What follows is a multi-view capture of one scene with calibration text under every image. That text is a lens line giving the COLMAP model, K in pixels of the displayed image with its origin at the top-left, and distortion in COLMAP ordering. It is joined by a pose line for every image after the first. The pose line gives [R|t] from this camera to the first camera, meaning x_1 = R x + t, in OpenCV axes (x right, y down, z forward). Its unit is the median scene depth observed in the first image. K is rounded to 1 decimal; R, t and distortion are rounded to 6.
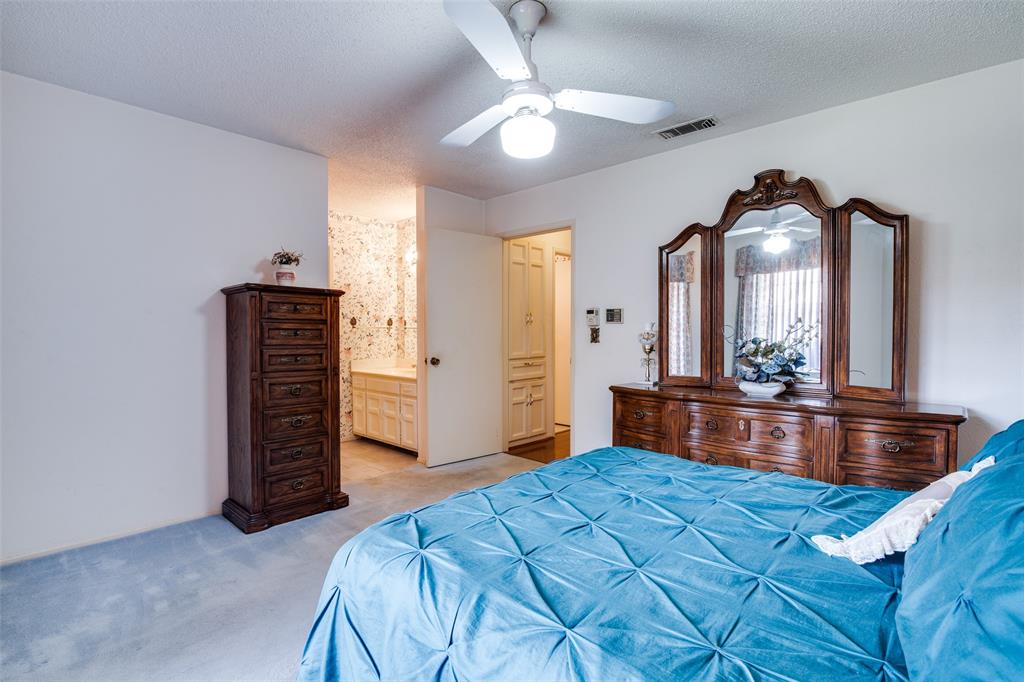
lens RADIAL K [[475.9, 0, 508.0], [0, 475.9, 340.0], [0, 0, 1]] dist [-0.018938, 0.000669]
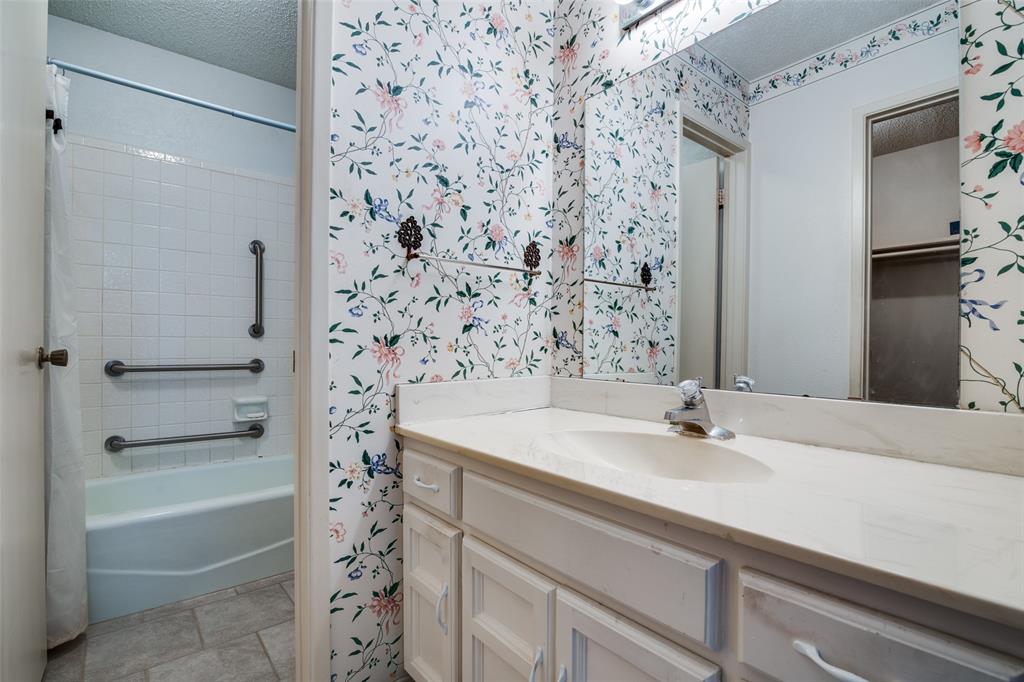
lens RADIAL K [[475.9, 0, 509.0], [0, 475.9, 339.7], [0, 0, 1]] dist [-0.018938, 0.000669]
pose [[0.991227, 0.004908, -0.132079, -0.238806], [-0.008147, 0.999679, -0.023994, 0.024039], [0.131919, 0.024860, 0.990949, 0.754805]]
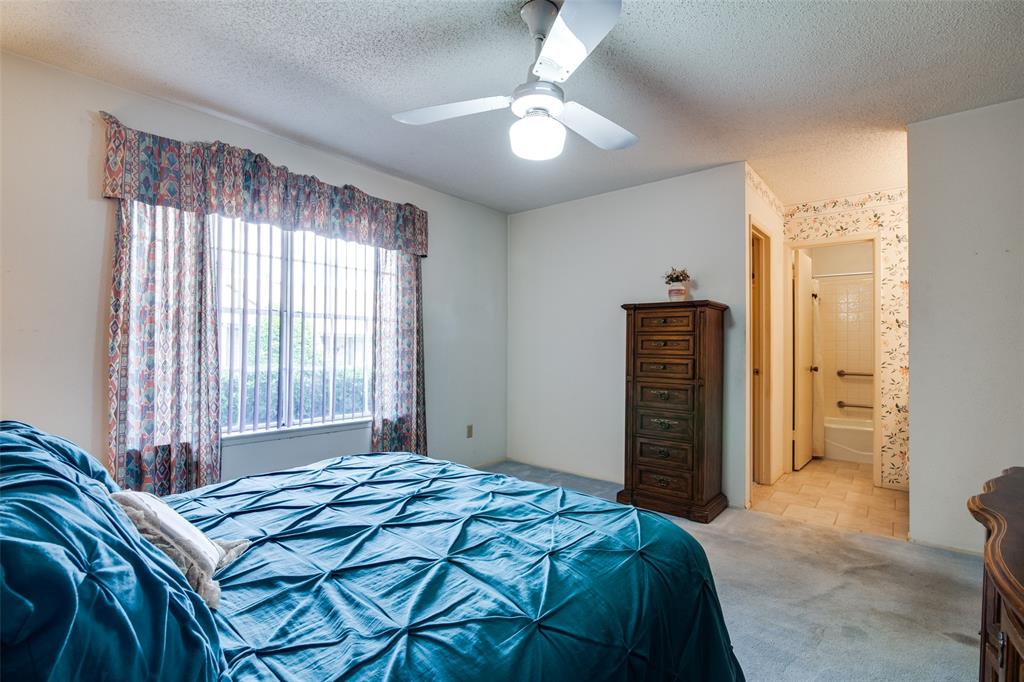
lens RADIAL K [[475.9, 0, 505.4], [0, 475.9, 348.5], [0, 0, 1]] dist [-0.018938, 0.000669]
pose [[0.039022, 0.003053, -0.999234, 0.374796], [-0.020903, 0.999779, 0.002238, 0.000615], [0.999020, 0.020800, 0.039077, 0.339240]]
